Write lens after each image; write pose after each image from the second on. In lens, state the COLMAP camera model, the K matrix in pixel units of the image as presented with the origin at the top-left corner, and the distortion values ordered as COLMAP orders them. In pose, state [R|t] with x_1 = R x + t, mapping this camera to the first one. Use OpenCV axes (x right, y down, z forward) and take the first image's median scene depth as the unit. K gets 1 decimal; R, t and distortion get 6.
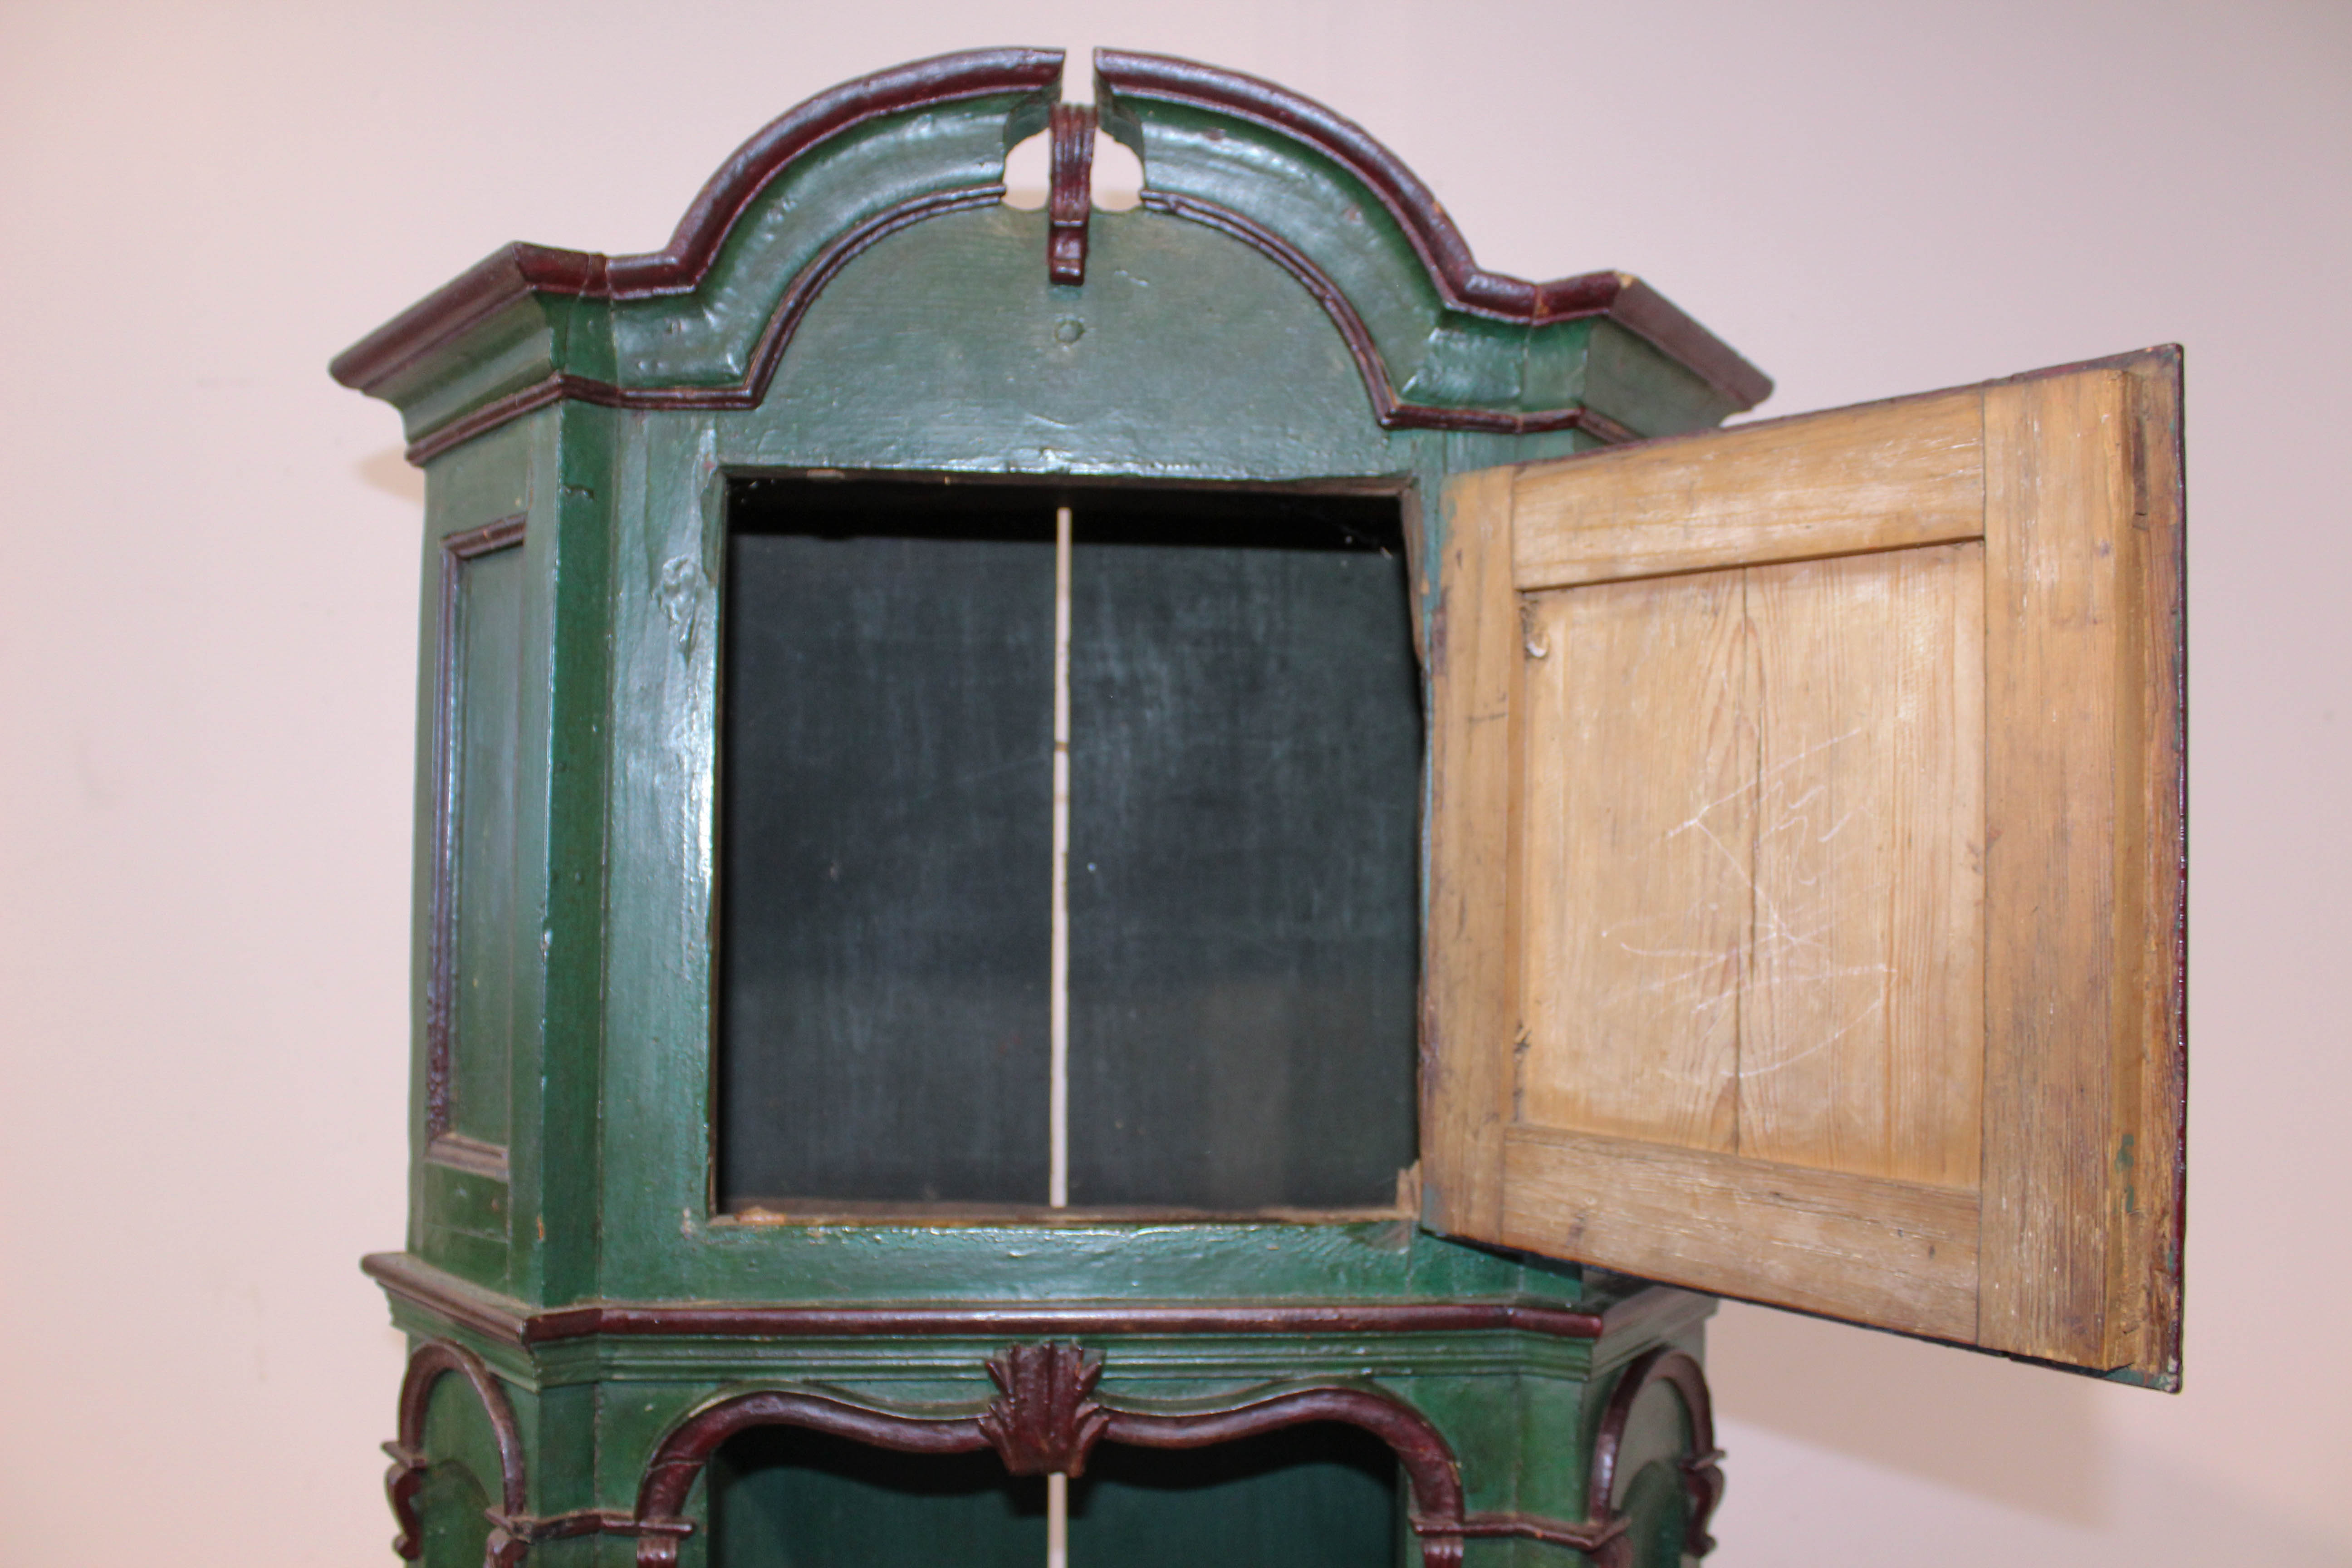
lens RADIAL K [[2009.8, 0, 1182.4], [0, 2009.8, 779.3], [0, 0, 1]] dist [-0.158988, 0.073976]
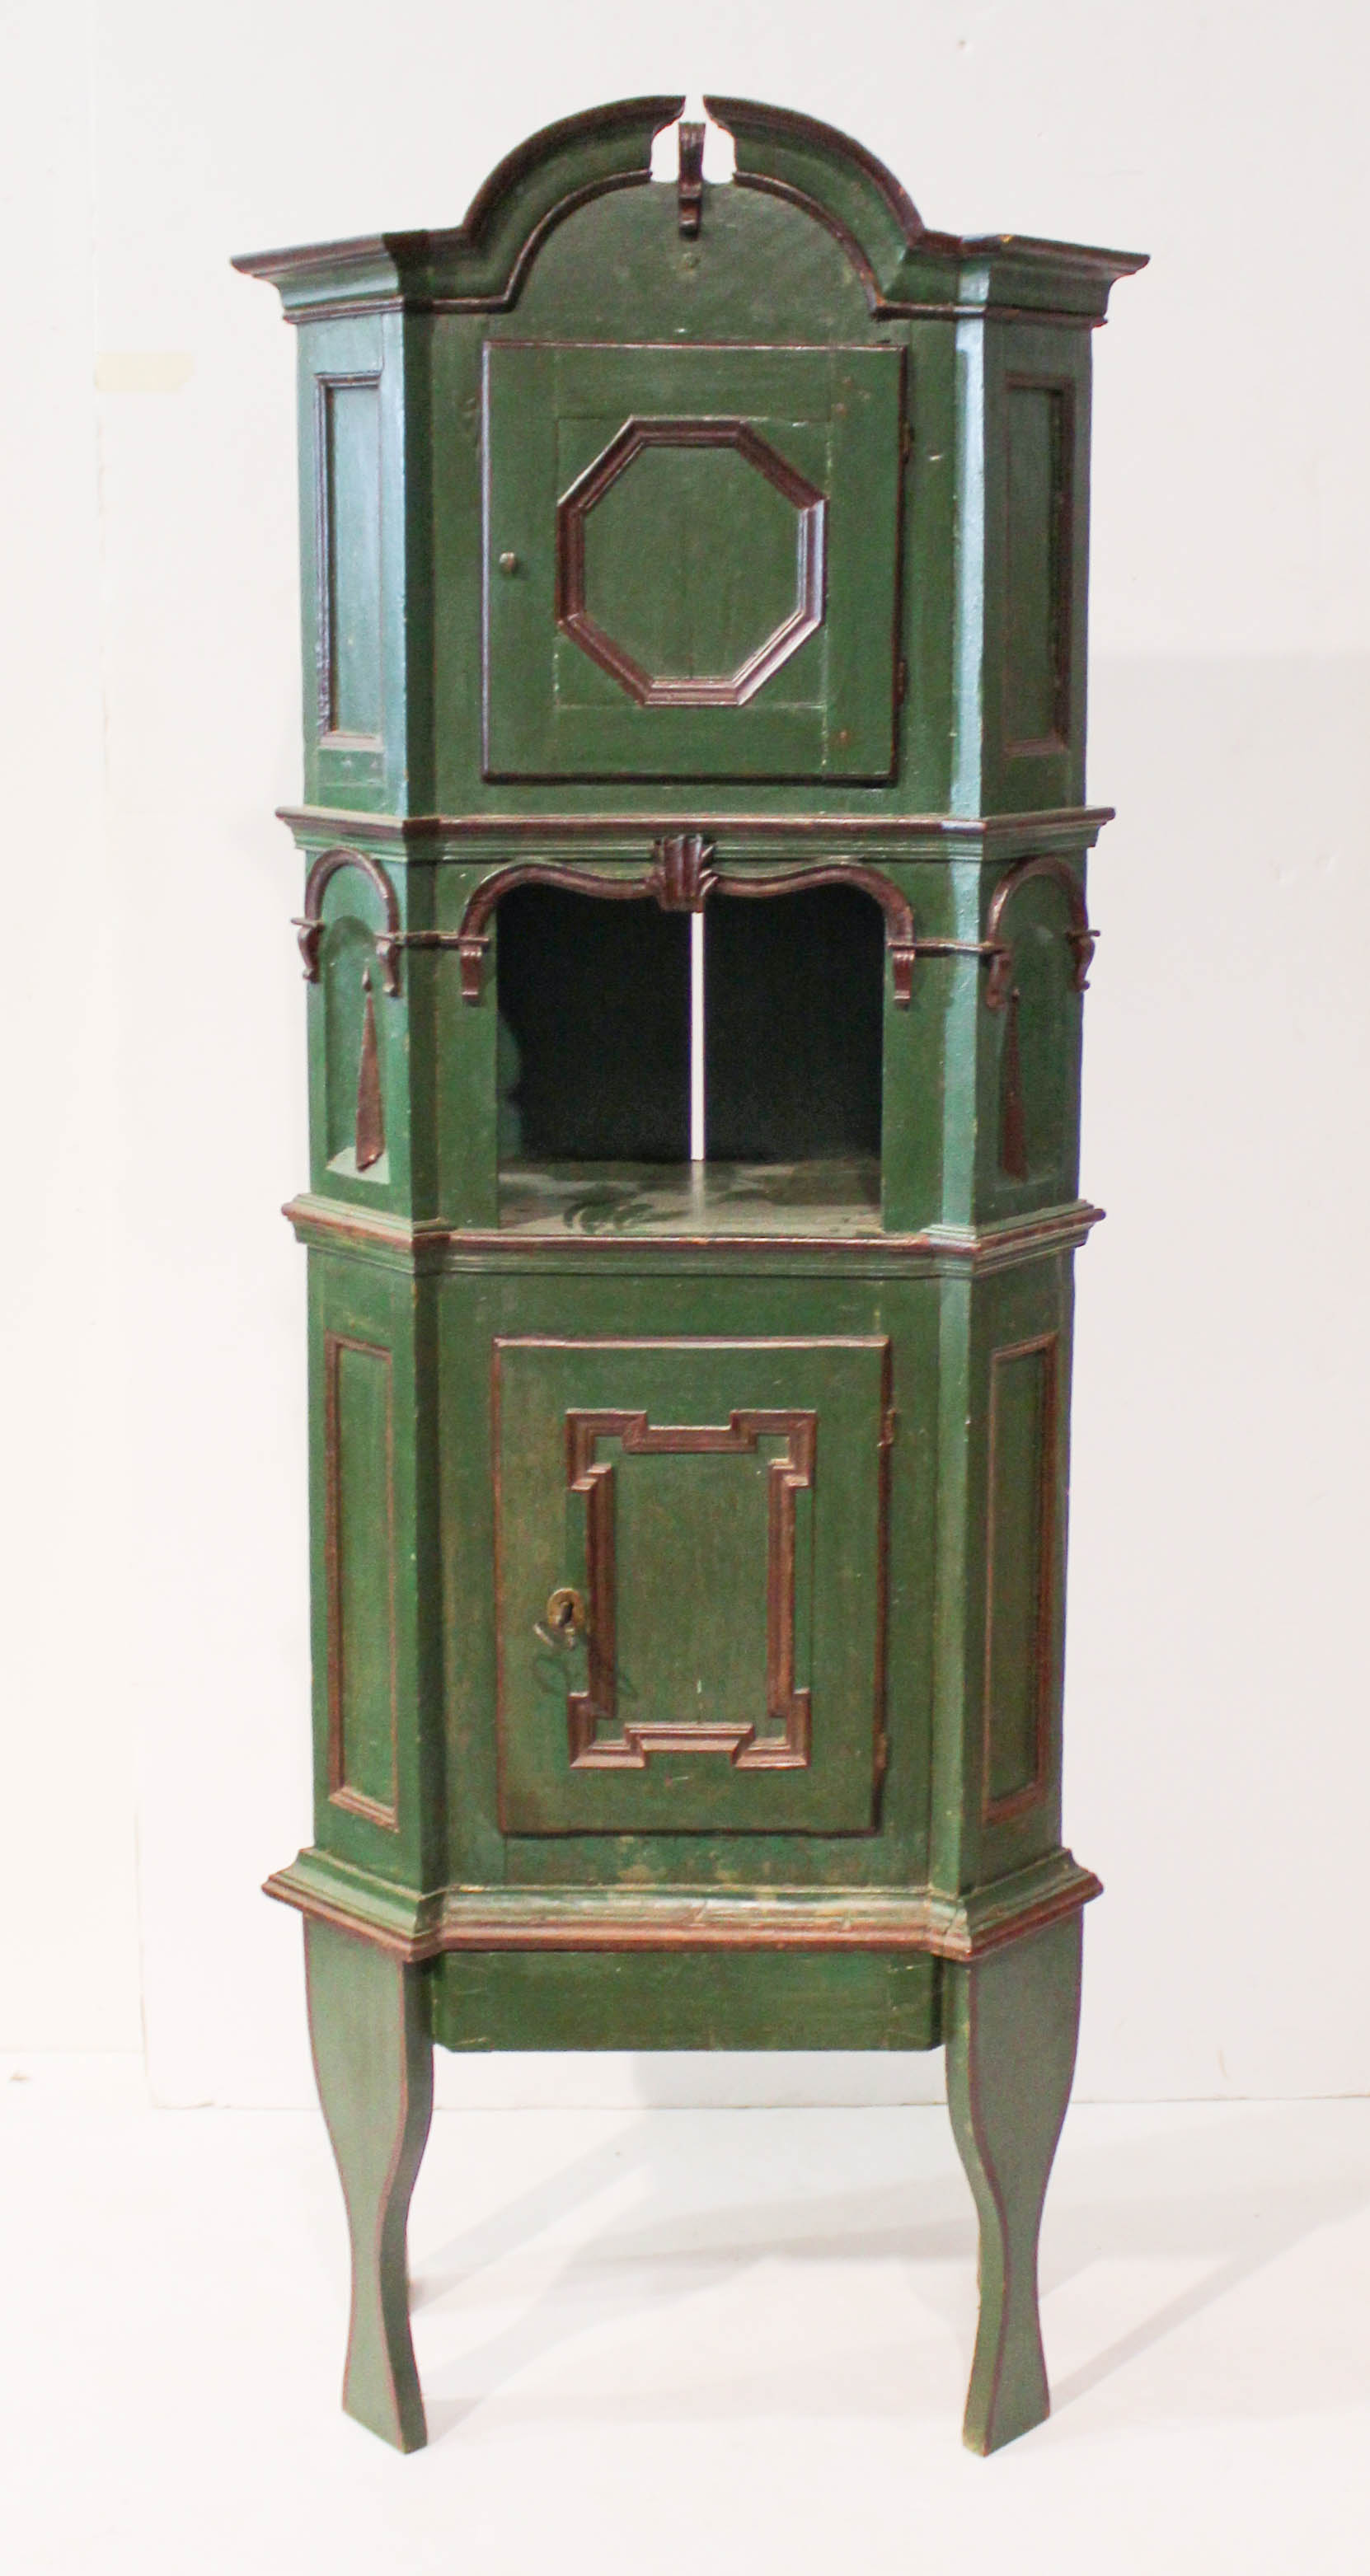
lens RADIAL K [[3582.1, 0, 811.3], [0, 3582.1, 1343.2], [0, 0, 1]] dist [-0.144986, 0.000000]
pose [[0.999039, 0.008908, -0.042917, 0.189213], [0.003287, 0.961147, 0.276017, -0.170368], [0.043708, -0.275892, 0.960194, -2.221260]]
